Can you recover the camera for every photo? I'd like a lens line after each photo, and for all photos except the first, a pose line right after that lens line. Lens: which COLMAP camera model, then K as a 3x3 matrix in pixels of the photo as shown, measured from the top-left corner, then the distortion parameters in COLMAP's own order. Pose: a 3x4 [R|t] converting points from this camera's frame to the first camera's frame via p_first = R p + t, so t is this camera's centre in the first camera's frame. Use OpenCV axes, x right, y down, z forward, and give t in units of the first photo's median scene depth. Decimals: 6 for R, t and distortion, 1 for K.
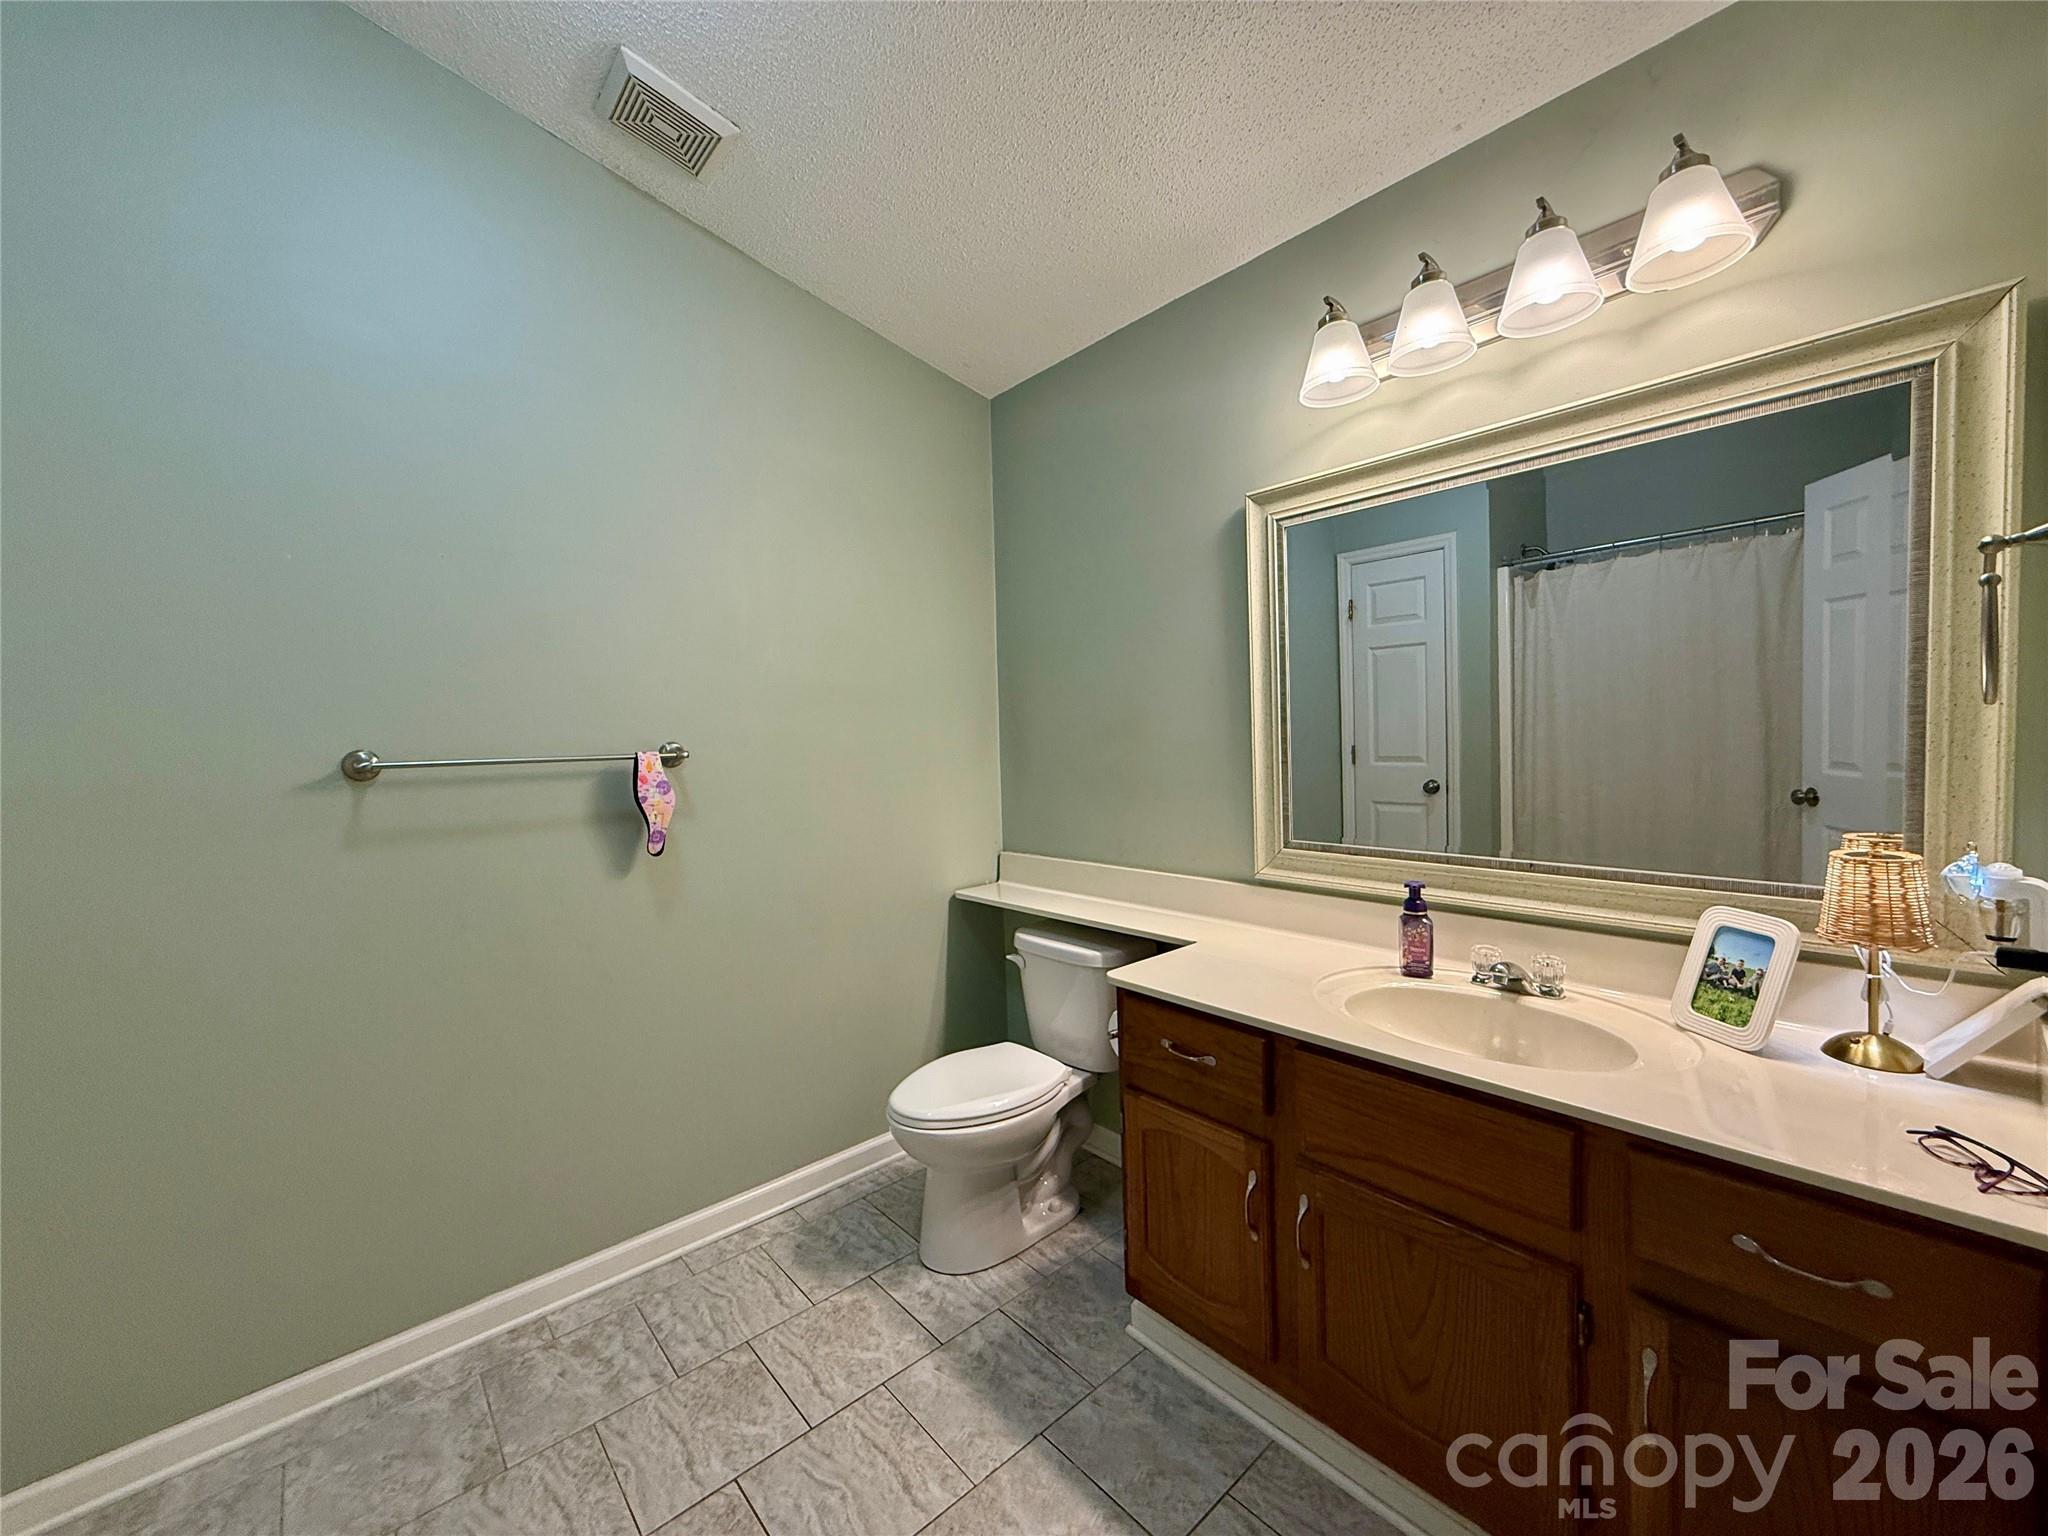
lens RADIAL K [[813.9, 0, 1021.3], [0, 813.9, 763.9], [0, 0, 1]] dist [0.000180, -0.000626]
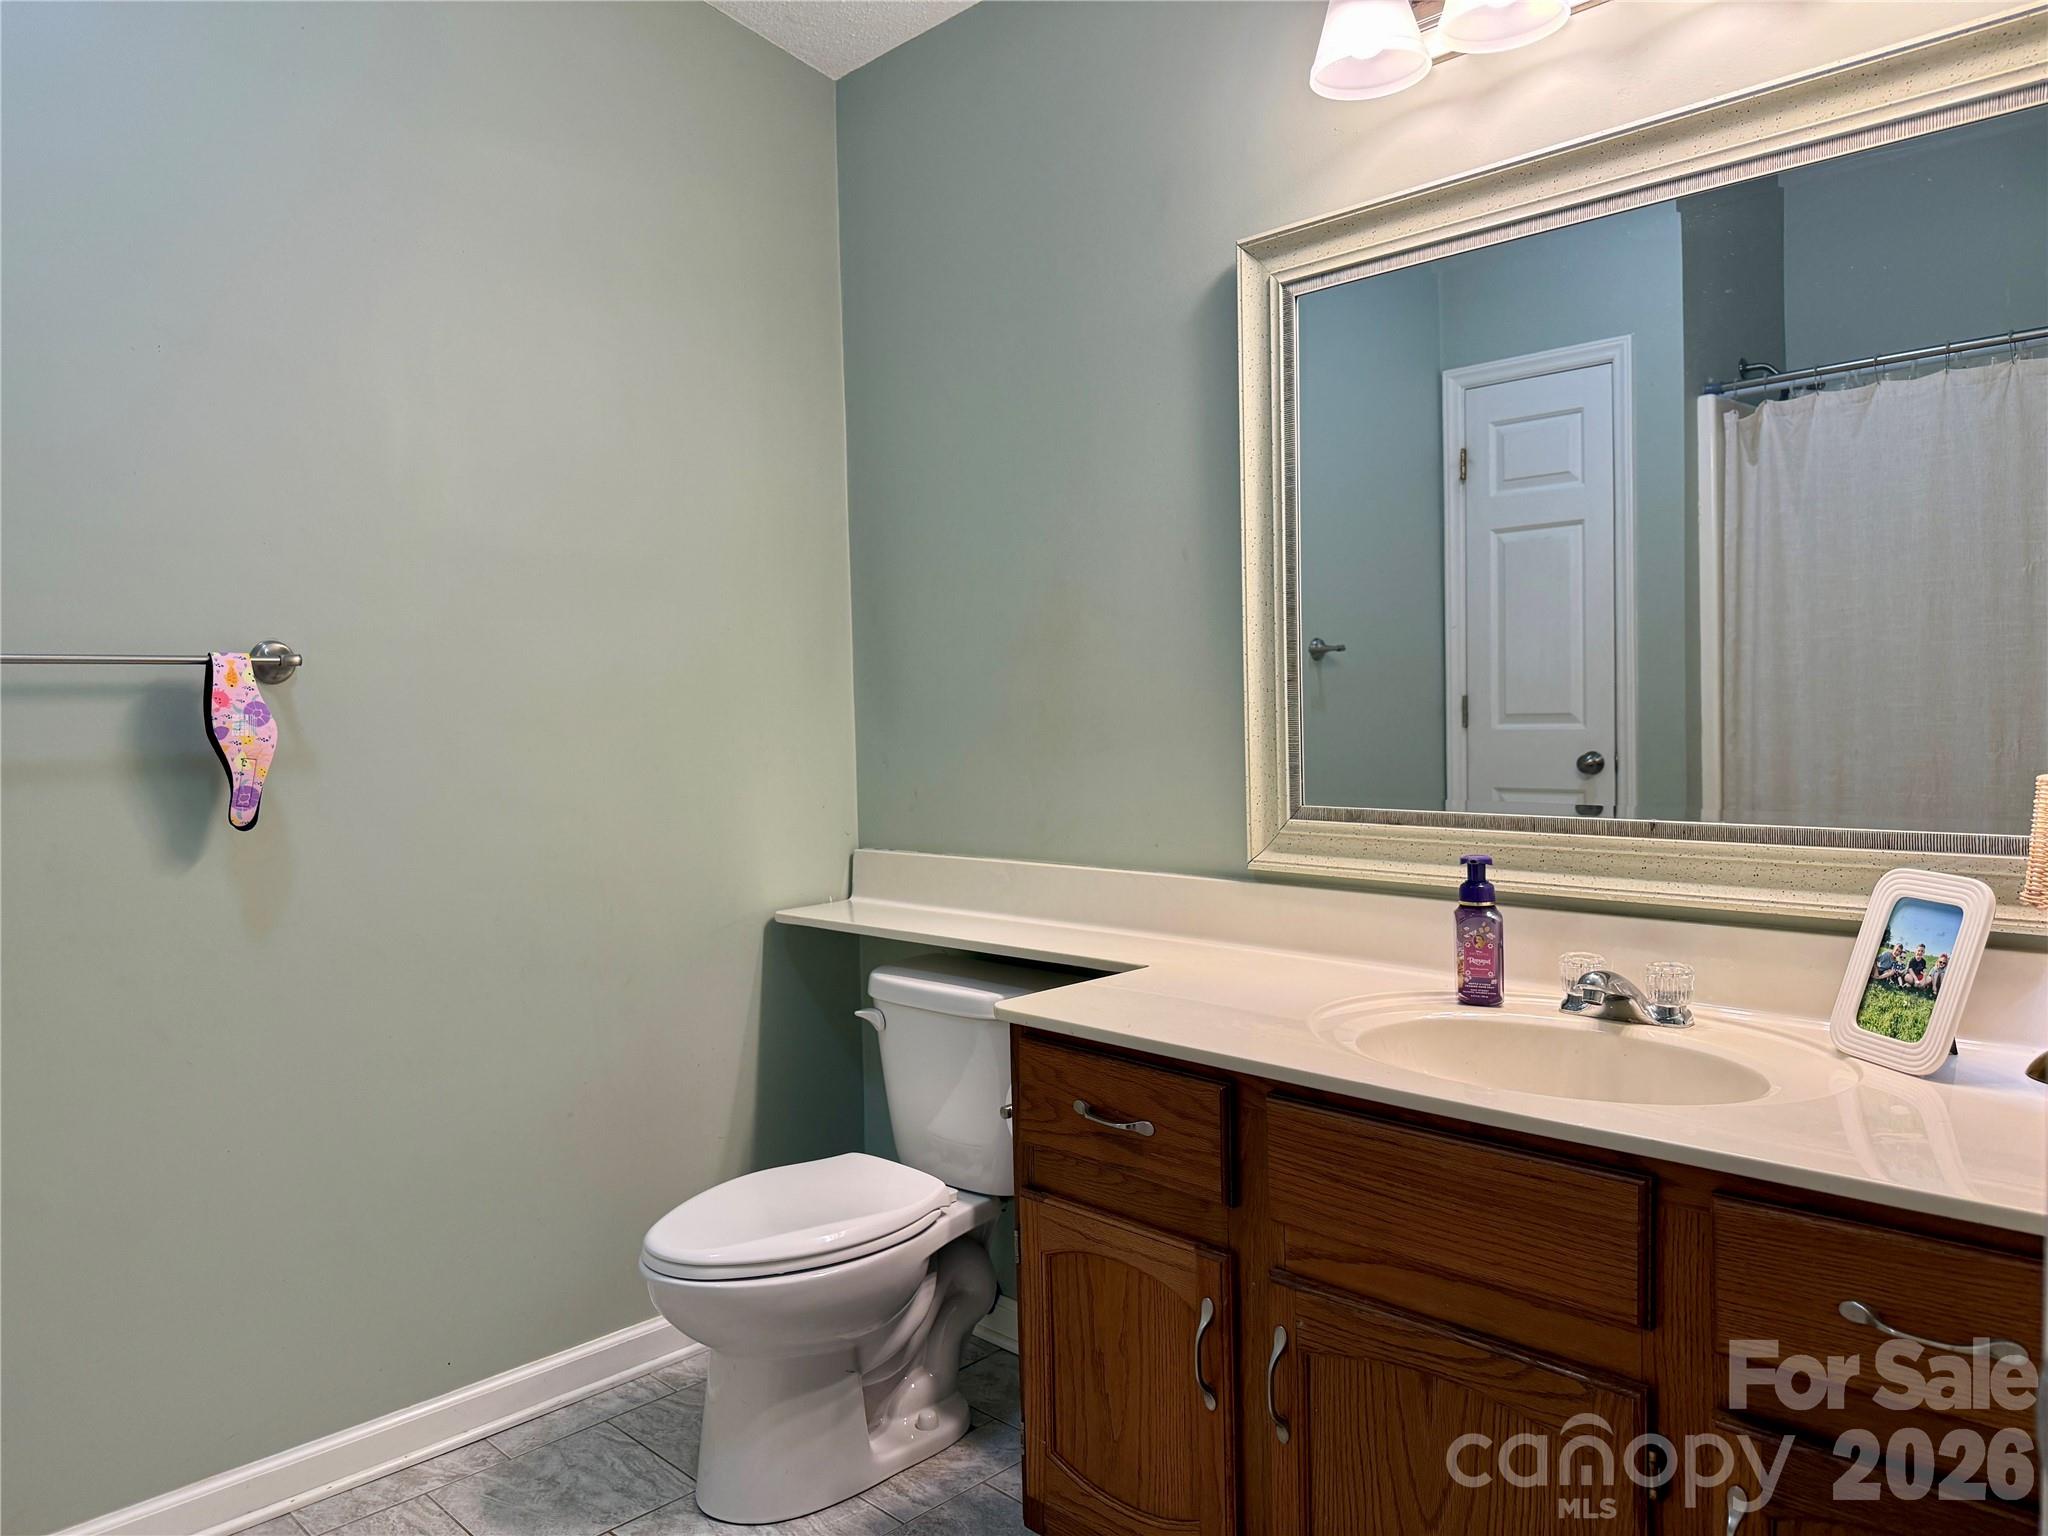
lens RADIAL K [[1439.7, 0, 1024.3], [0, 1439.7, 768.4], [0, 0, 1]] dist [0.041006, -0.052692]
pose [[0.998185, 0.004930, 0.060013, 0.053582], [-0.005391, 0.999957, 0.007524, 0.058916], [-0.059973, -0.007834, 0.998169, -0.084632]]
